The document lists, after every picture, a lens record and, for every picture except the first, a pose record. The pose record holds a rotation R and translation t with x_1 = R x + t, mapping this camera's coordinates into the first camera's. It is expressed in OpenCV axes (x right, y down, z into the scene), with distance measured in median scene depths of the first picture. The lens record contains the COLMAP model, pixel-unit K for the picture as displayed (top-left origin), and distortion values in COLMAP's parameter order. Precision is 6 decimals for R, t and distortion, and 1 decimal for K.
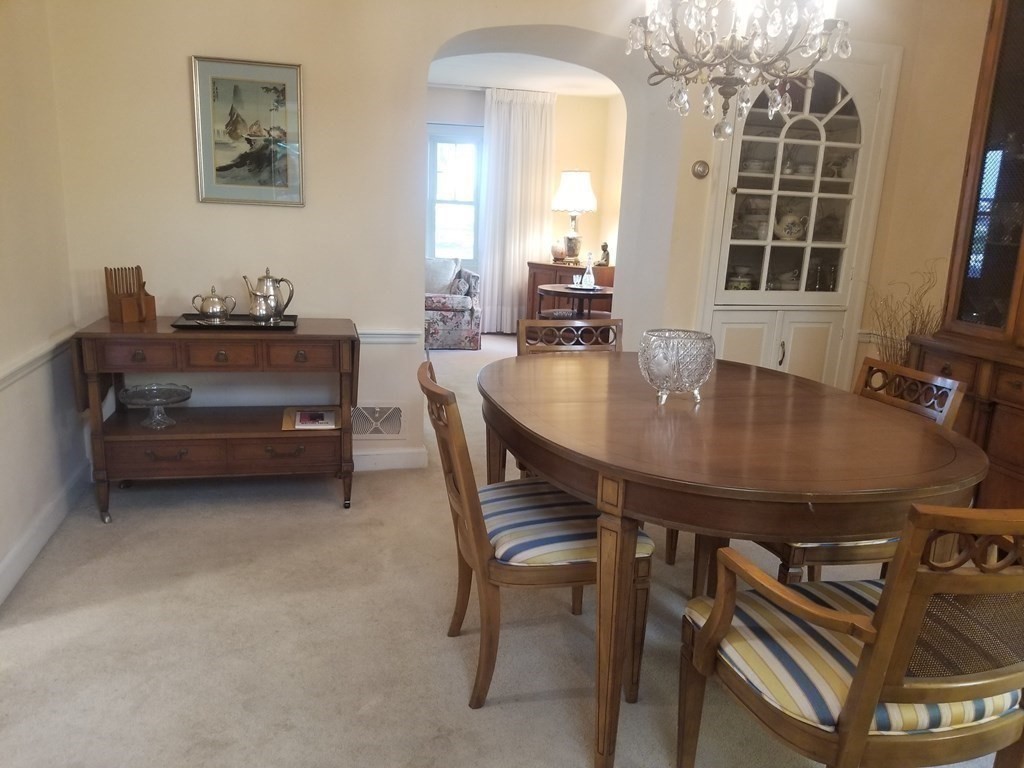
lens RADIAL K [[786.2, 0, 510.5], [0, 786.2, 385.2], [0, 0, 1]] dist [0.027305, -0.004135]
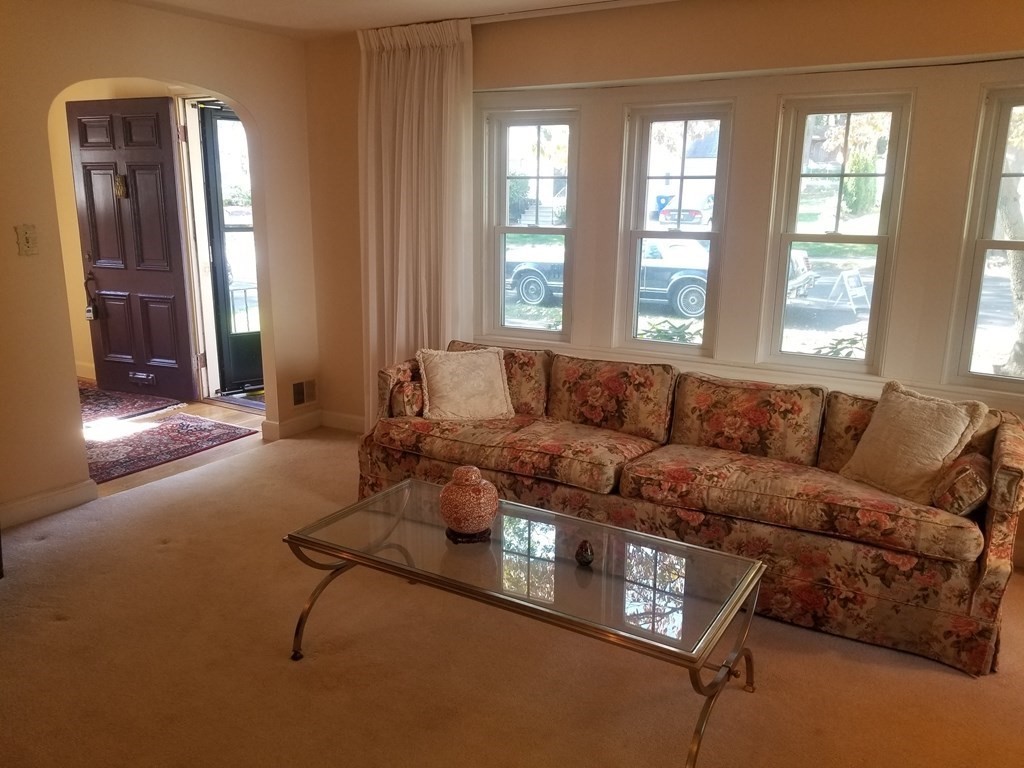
lens RADIAL K [[786.2, 0, 513.0], [0, 786.2, 385.5], [0, 0, 1]] dist [0.027305, -0.004135]
pose [[0.699371, 0.134432, -0.702003, 0.044811], [-0.139463, 0.988942, 0.050440, -0.165289], [0.701021, 0.062627, 0.710385, 0.596975]]
